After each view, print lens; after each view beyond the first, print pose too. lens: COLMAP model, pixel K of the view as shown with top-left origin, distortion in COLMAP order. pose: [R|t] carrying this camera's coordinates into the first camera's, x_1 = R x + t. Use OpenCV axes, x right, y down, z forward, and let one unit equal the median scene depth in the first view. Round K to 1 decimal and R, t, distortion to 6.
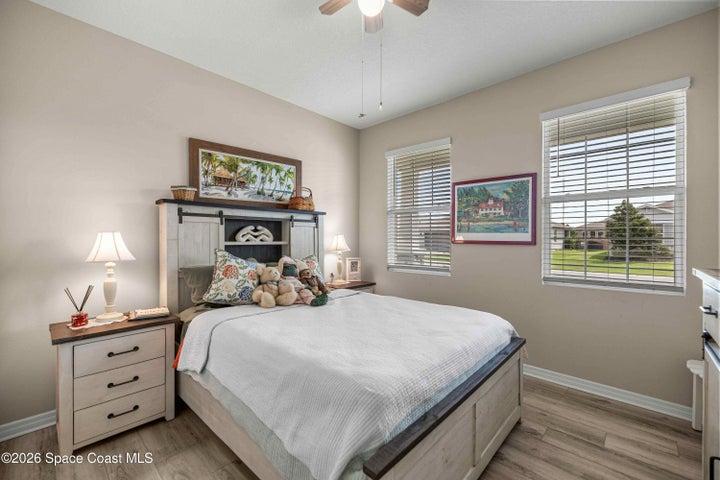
lens RADIAL K [[305.7, 0, 360.9], [0, 305.7, 239.9], [0, 0, 1]] dist [-0.001653, -0.000195]
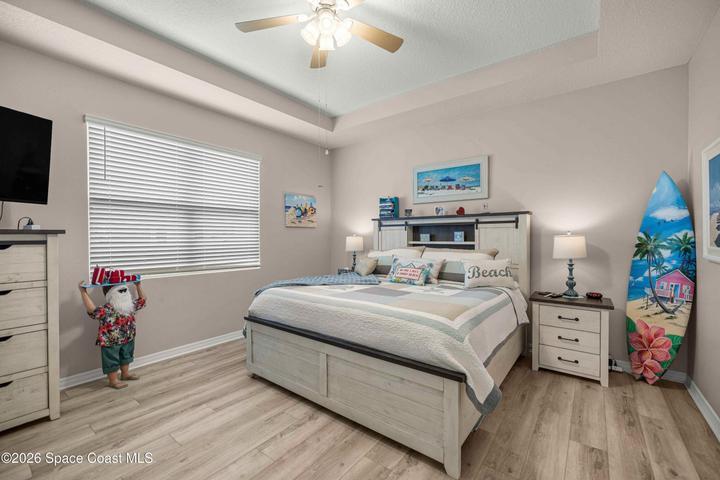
lens RADIAL K [[305.7, 0, 361.6], [0, 305.7, 240.2], [0, 0, 1]] dist [-0.001653, -0.000195]
pose [[0.092925, 0.010175, -0.995621, 1.065978], [-0.006087, 0.999935, 0.009651, -0.010039], [0.995654, 0.005164, 0.092981, 0.562897]]
